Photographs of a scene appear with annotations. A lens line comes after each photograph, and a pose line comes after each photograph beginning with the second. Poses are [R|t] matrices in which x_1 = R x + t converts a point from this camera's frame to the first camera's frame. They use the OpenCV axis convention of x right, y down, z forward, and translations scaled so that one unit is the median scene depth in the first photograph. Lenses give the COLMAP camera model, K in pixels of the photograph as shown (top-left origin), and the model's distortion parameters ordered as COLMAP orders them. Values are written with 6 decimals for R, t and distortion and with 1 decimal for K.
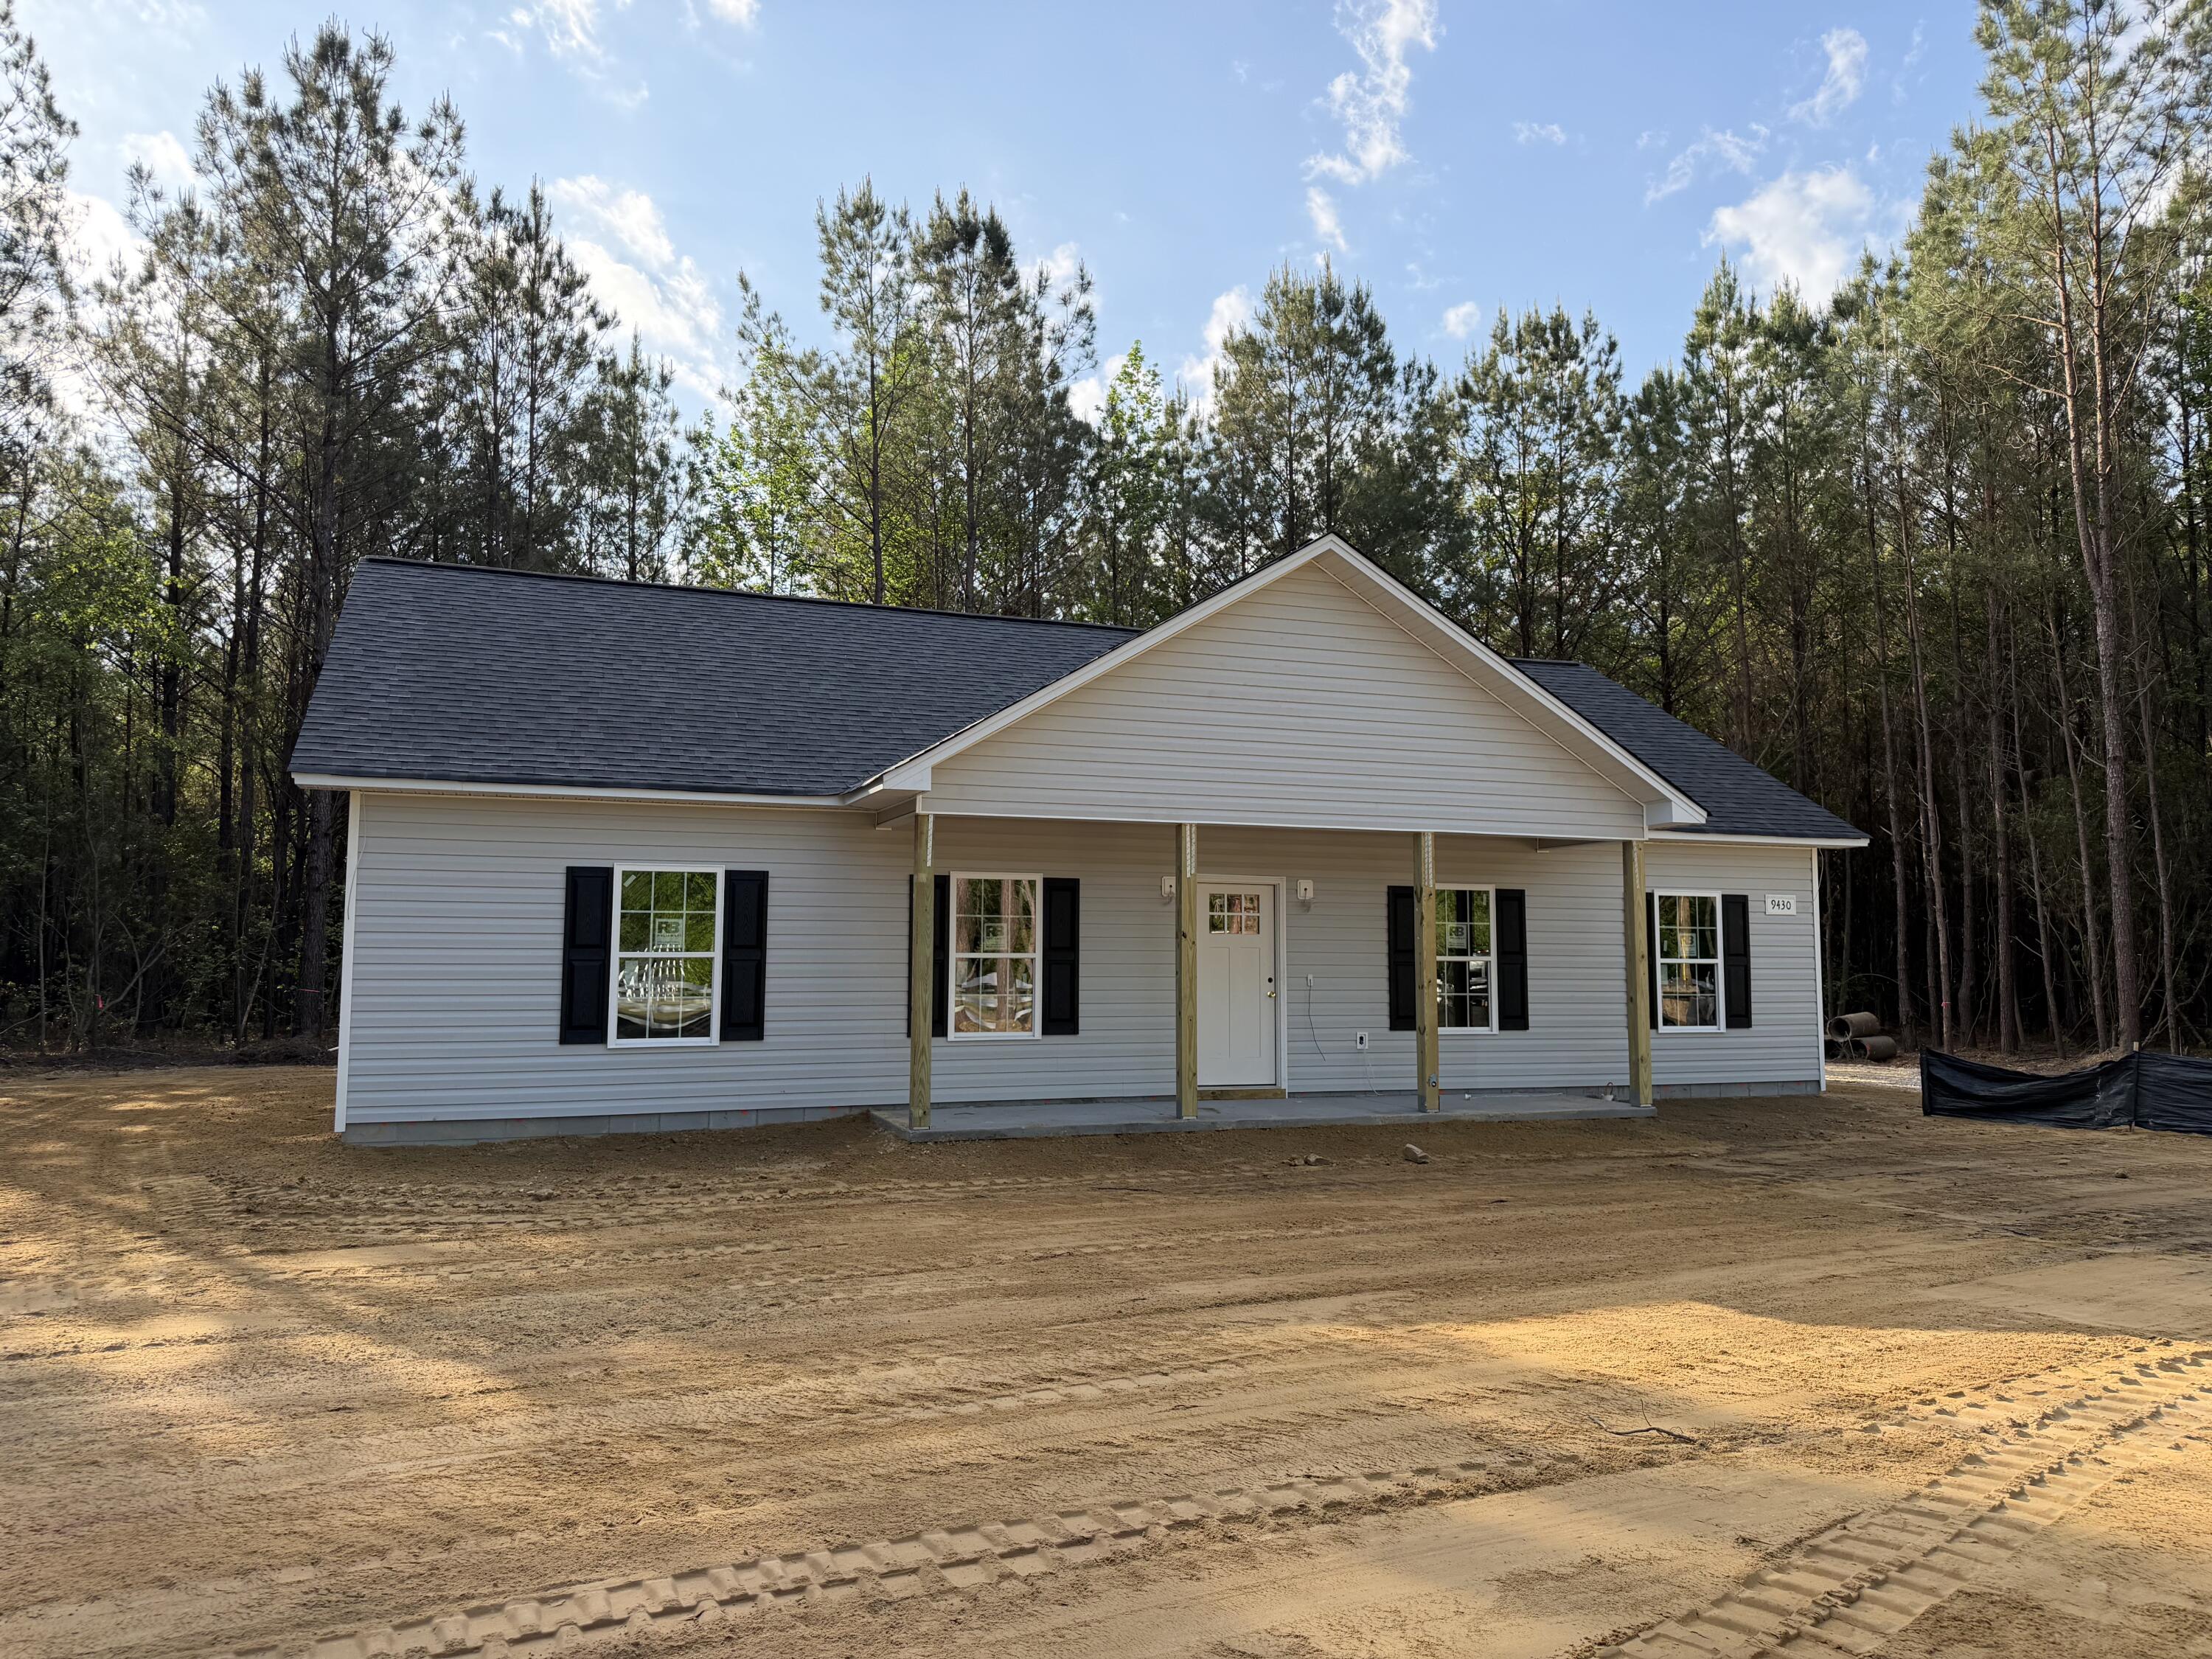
lens RADIAL K [[1585.9, 0, 1111.8], [0, 1585.9, 831.4], [0, 0, 1]] dist [0.039395, -0.027924]
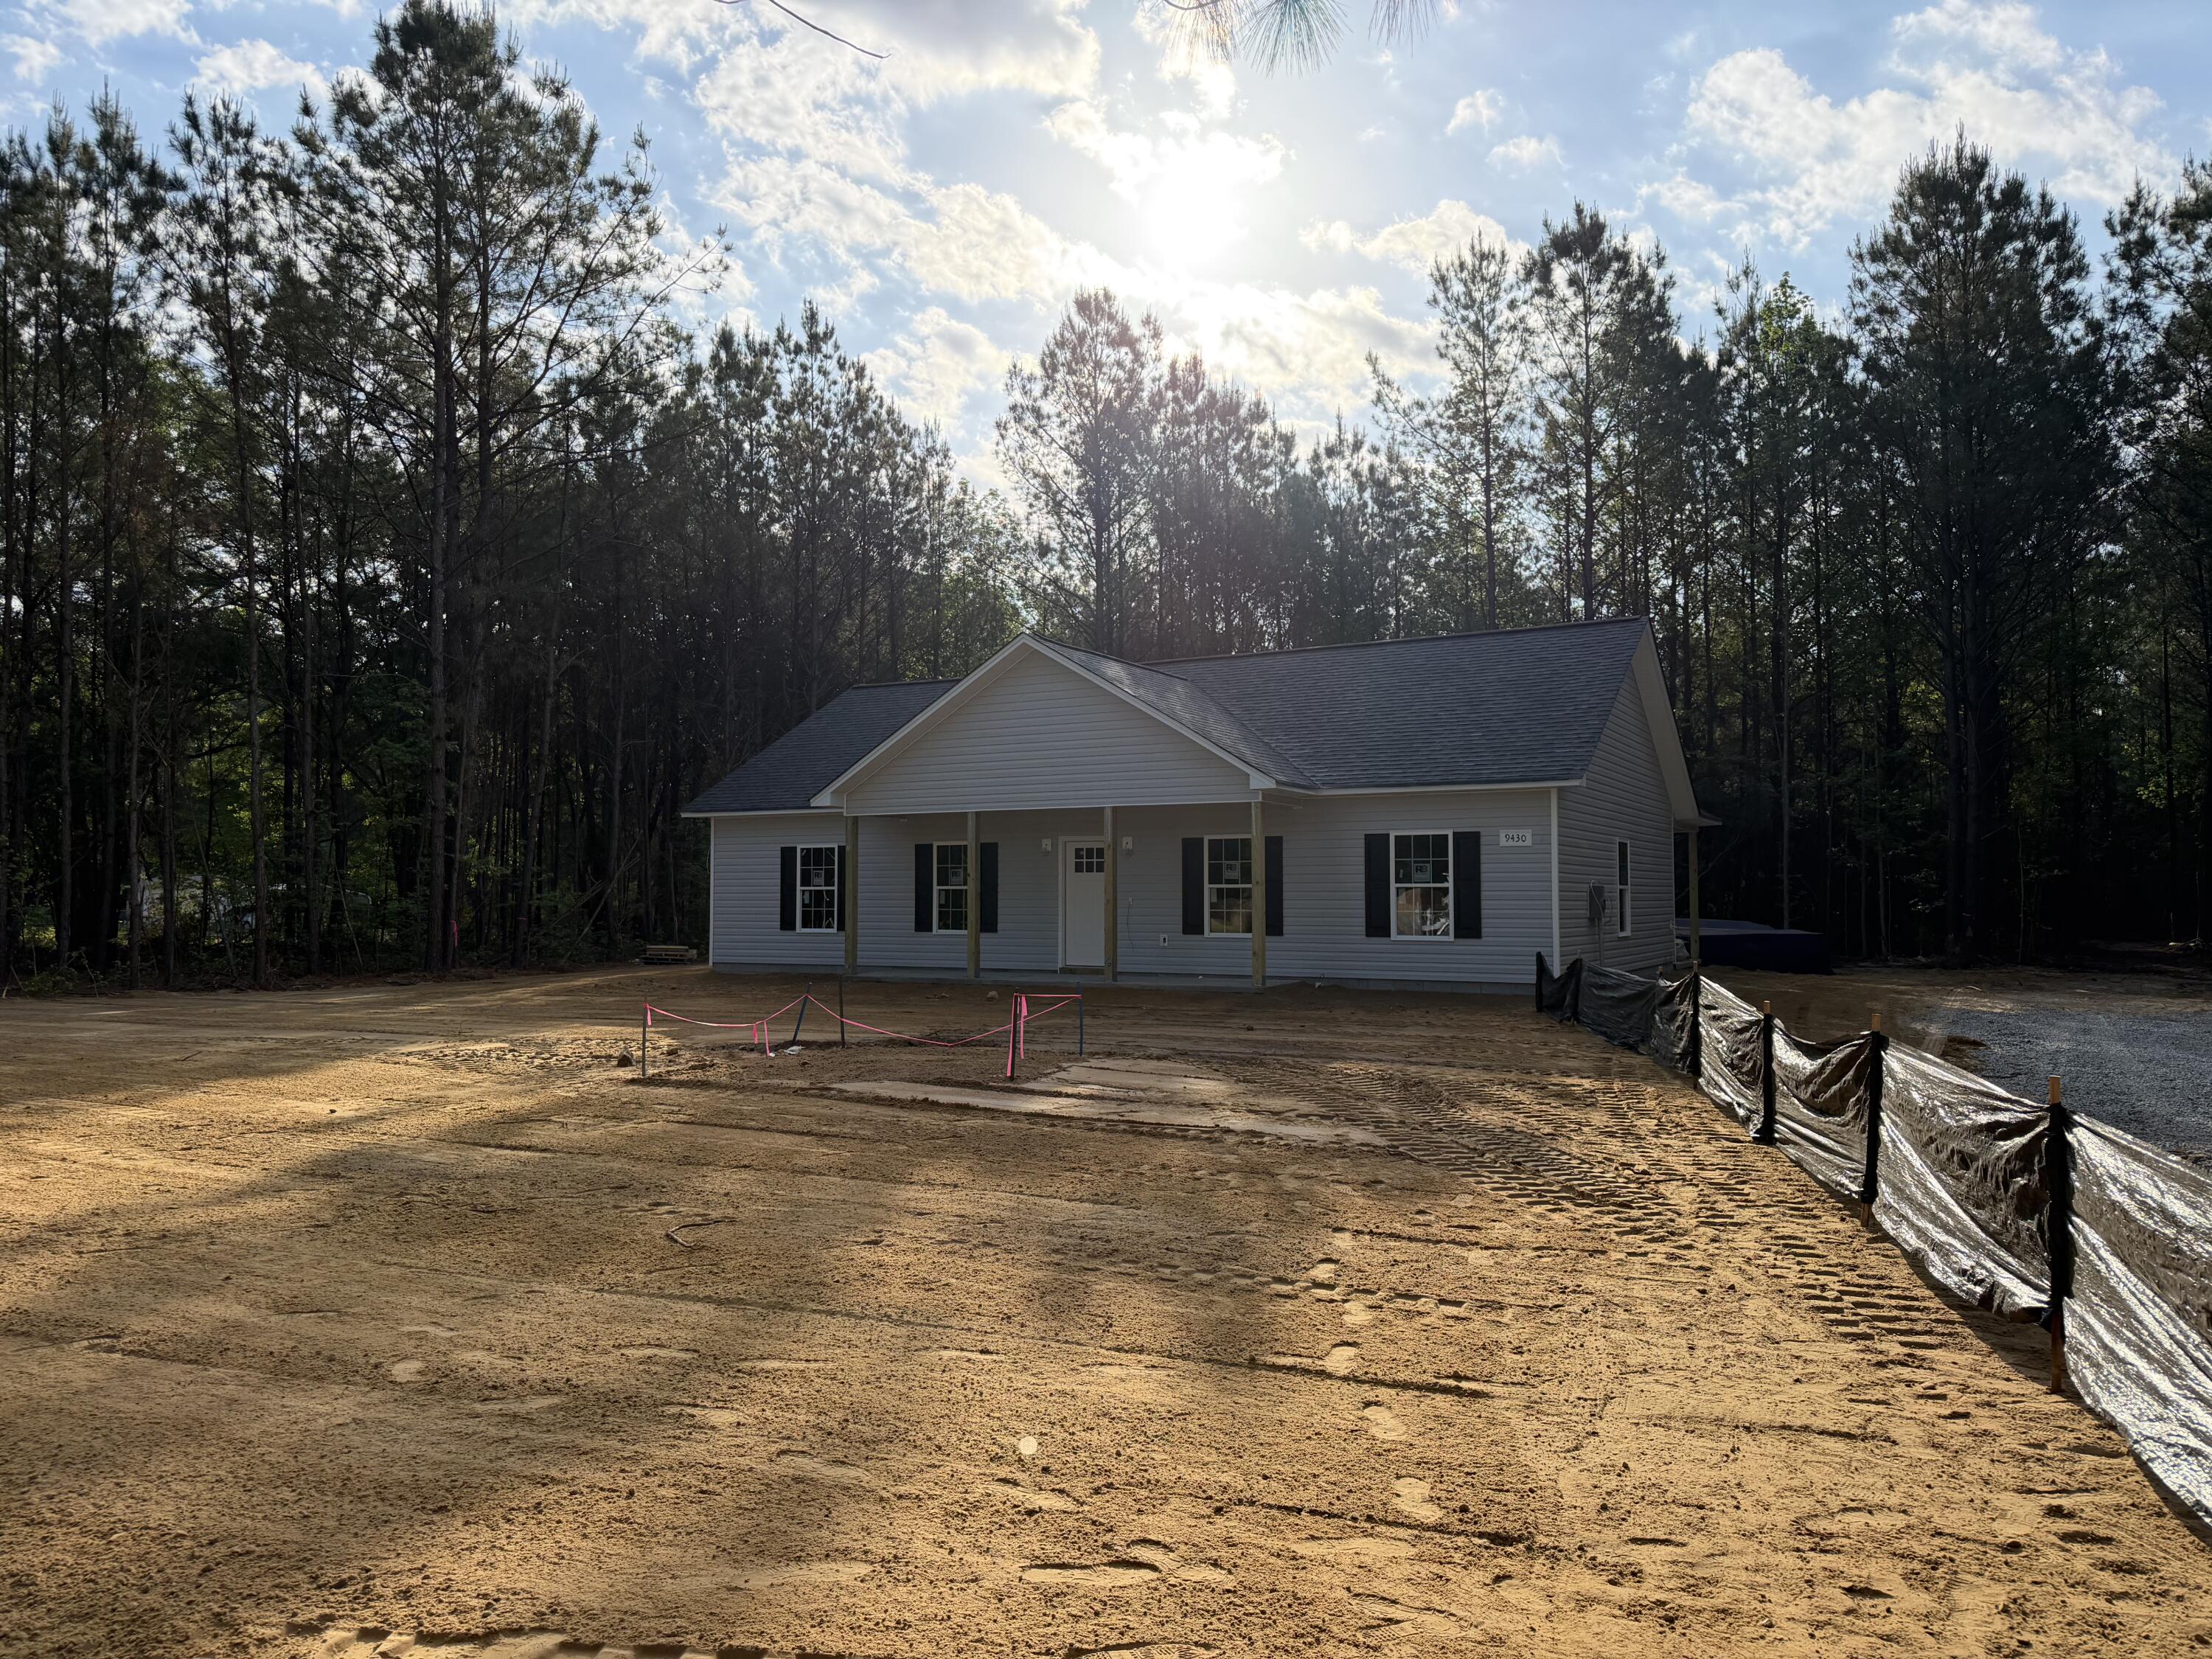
lens RADIAL K [[1589.8, 0, 1112.2], [0, 1589.8, 843.2], [0, 0, 1]] dist [0.089181, -0.124577]
pose [[0.639162, -0.030308, -0.768475, 0.703544], [0.069793, 0.997386, 0.018712, 0.003556], [0.765899, -0.065594, 0.639607, -0.005169]]
